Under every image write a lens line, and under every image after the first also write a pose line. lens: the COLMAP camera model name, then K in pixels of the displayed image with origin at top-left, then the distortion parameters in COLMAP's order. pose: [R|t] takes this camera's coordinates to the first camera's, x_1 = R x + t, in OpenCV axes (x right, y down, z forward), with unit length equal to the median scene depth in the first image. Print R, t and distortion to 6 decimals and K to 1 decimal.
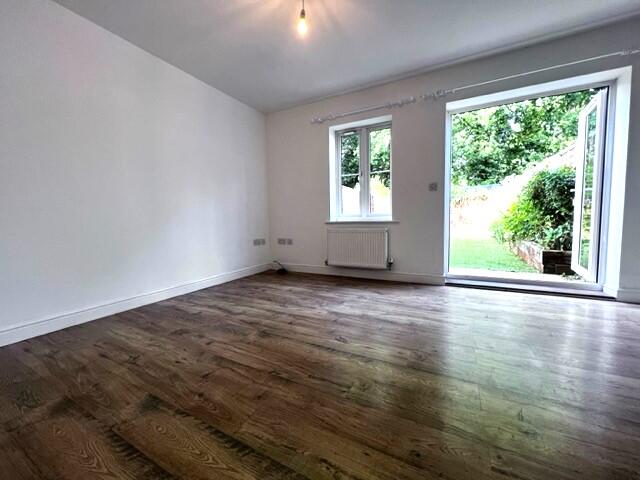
lens RADIAL K [[256.3, 0, 318.9], [0, 256.3, 238.1], [0, 0, 1]] dist [-0.000078, -0.000402]
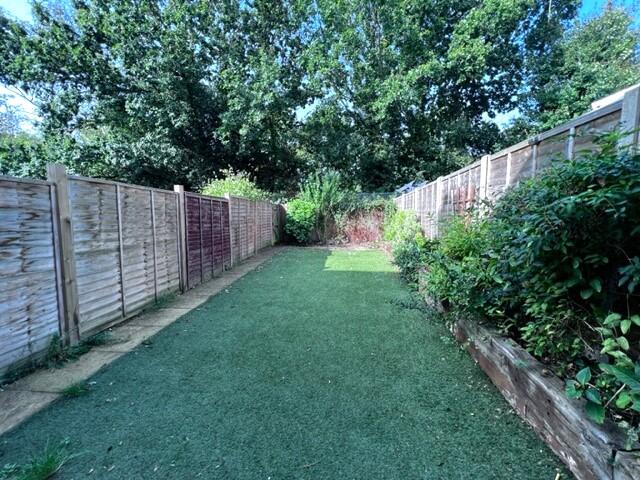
lens RADIAL K [[256.3, 0, 319.5], [0, 256.3, 238.8], [0, 0, 1]] dist [-0.000078, -0.000402]
pose [[0.932485, -0.011621, 0.361023, 0.133849], [0.010089, 0.999930, 0.006128, -0.055516], [-0.361069, -0.002072, 0.932537, 0.249565]]
